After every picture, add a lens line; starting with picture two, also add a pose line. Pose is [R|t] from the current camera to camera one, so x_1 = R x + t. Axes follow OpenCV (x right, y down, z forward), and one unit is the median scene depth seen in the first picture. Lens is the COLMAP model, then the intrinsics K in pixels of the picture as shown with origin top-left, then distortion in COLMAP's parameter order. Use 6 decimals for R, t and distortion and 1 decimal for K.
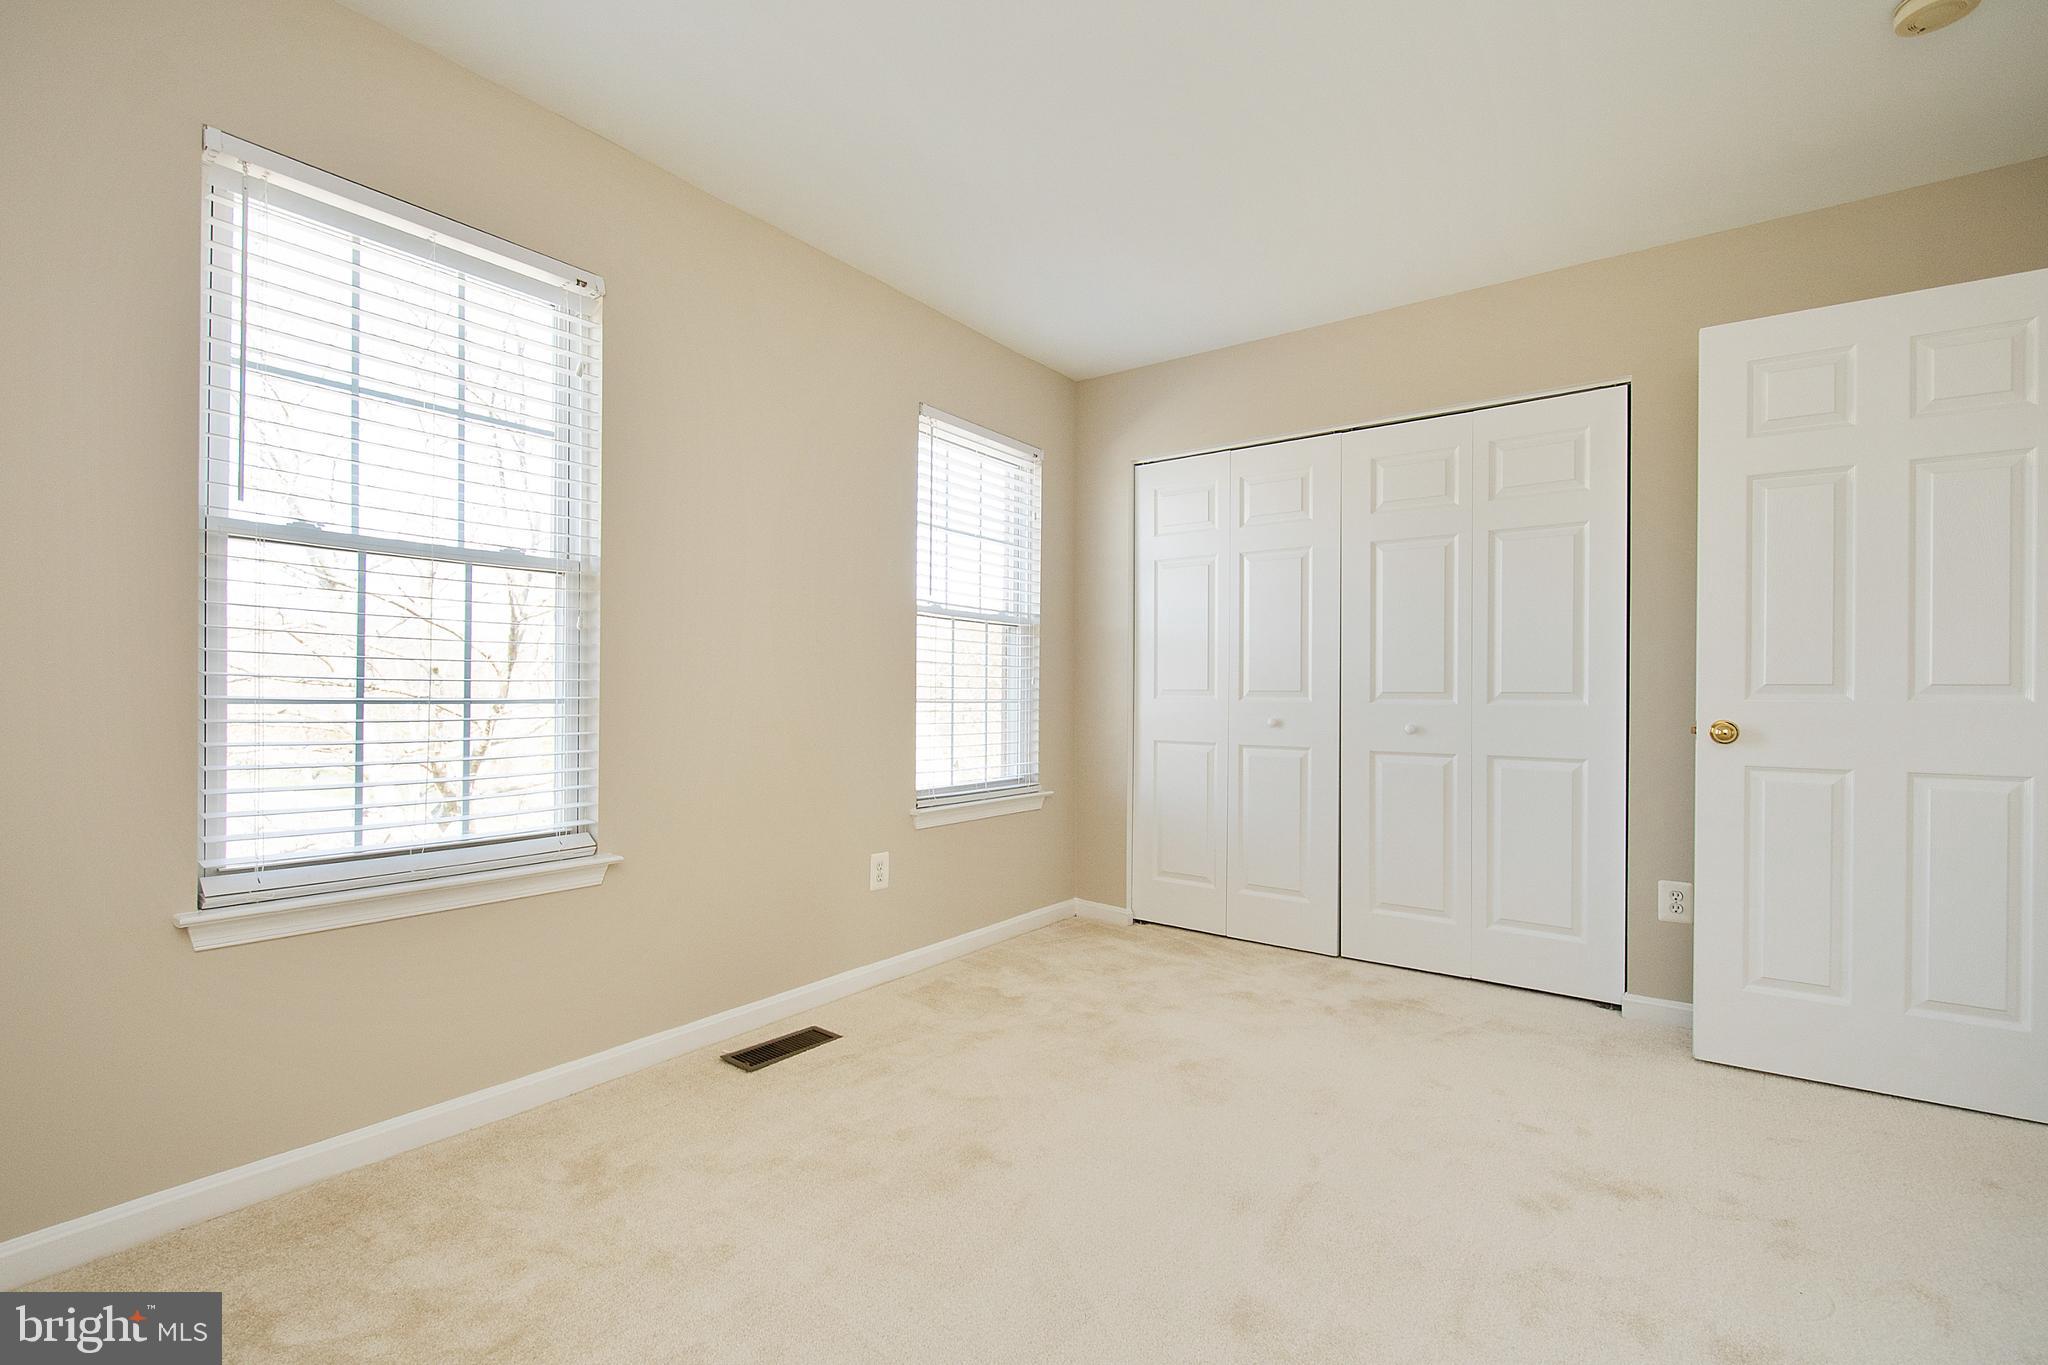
lens RADIAL K [[907.2, 0, 1017.9], [0, 907.2, 698.6], [0, 0, 1]] dist [0.012509, -0.010567]
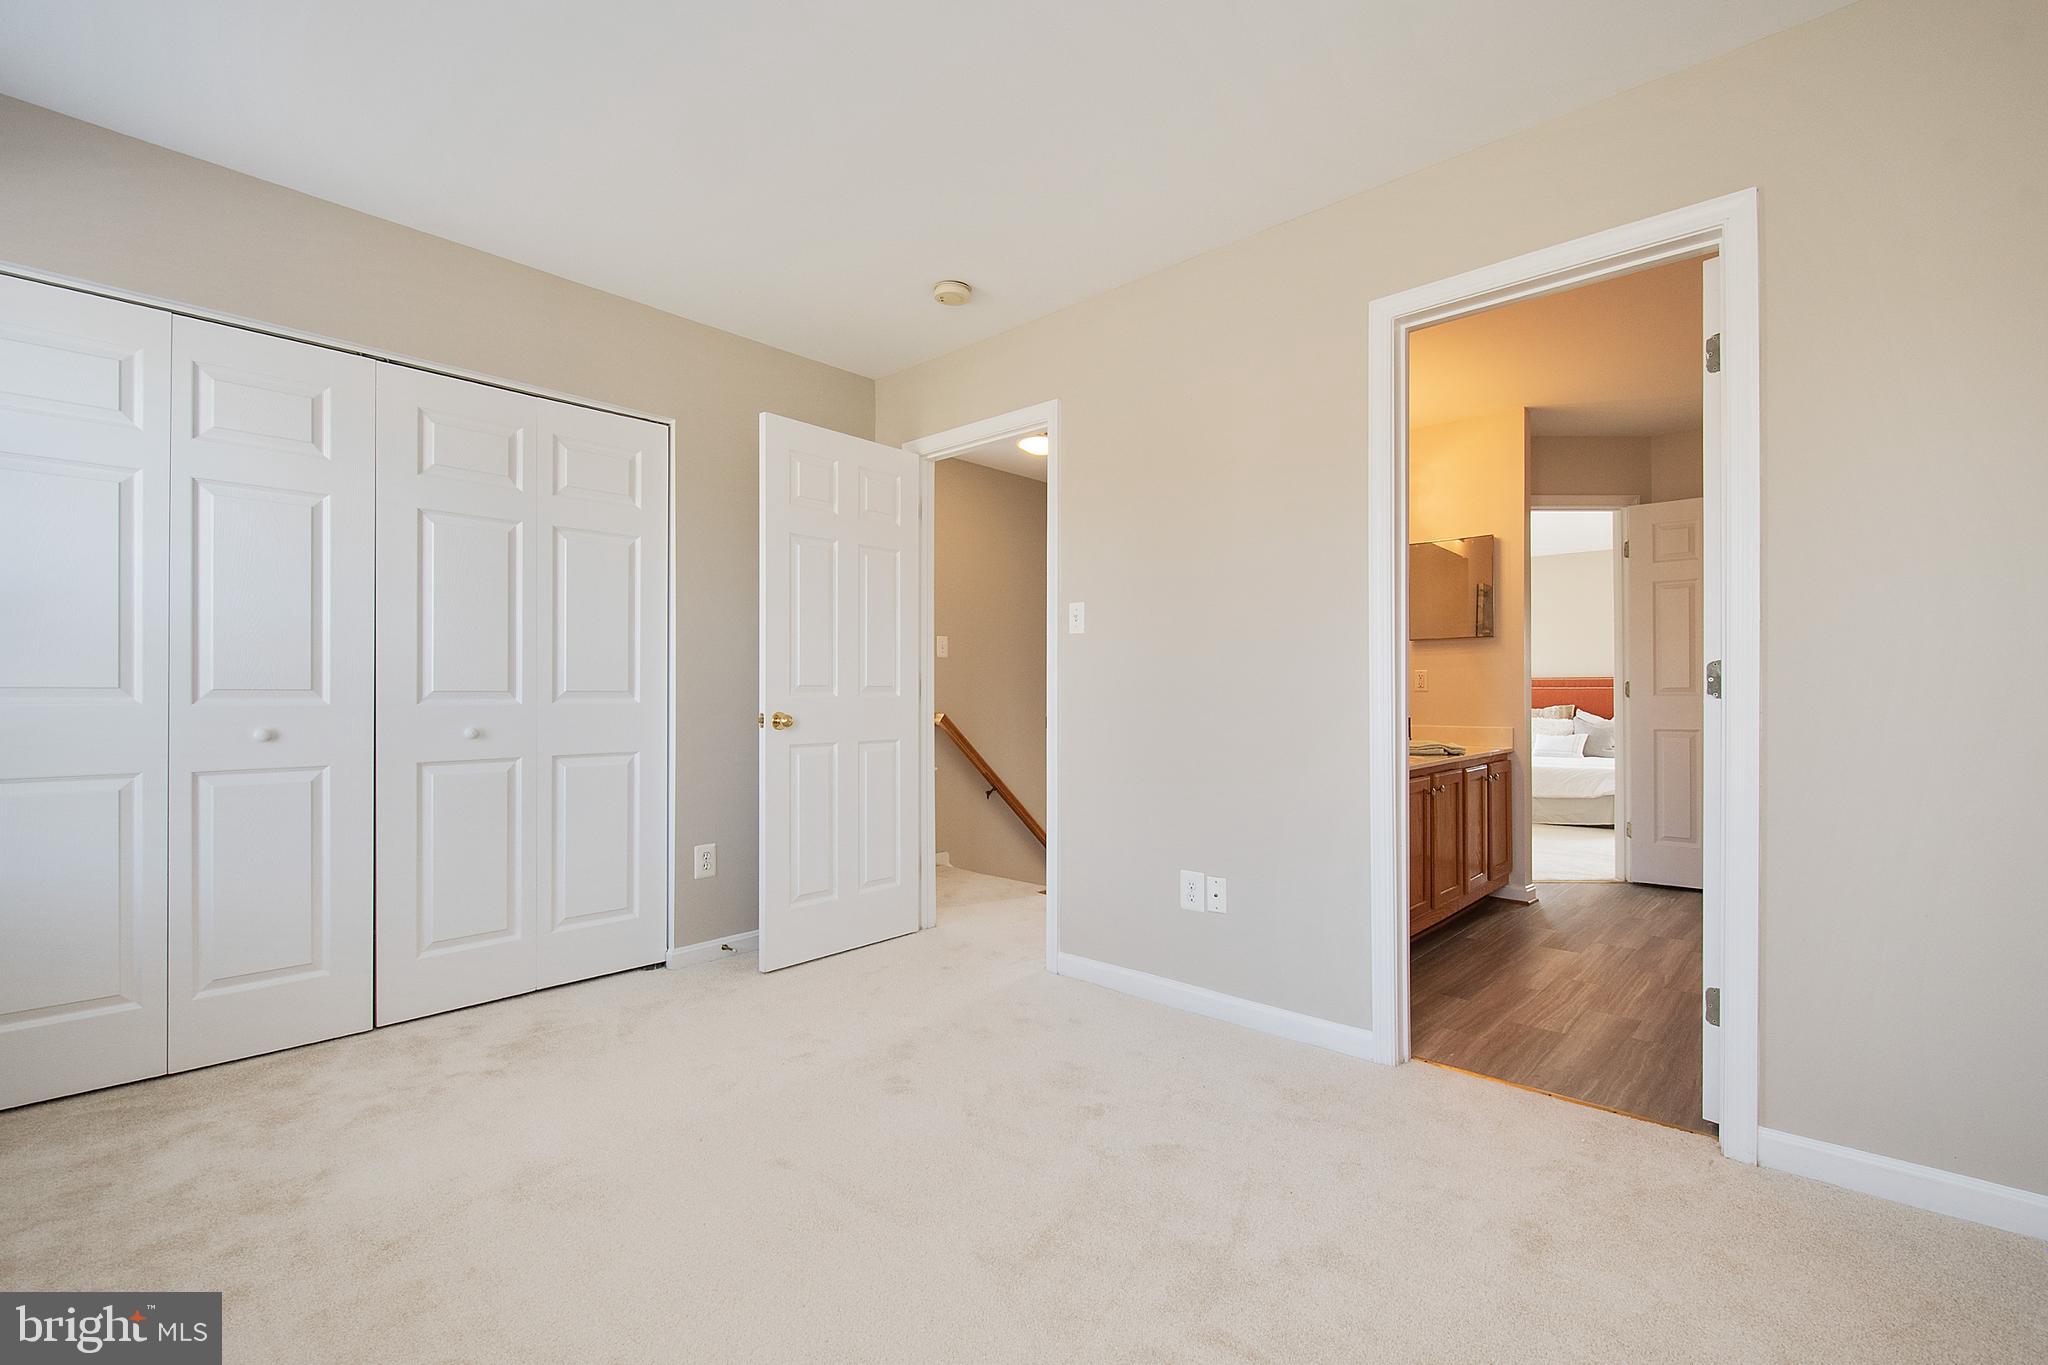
lens RADIAL K [[907.2, 0, 1017.9], [0, 907.2, 698.6], [0, 0, 1]] dist [0.012509, -0.010567]
pose [[0.096763, -0.013355, 0.995218, -0.399056], [0.003867, 0.999907, 0.013042, -0.009487], [-0.995300, 0.002586, 0.096806, 0.399789]]
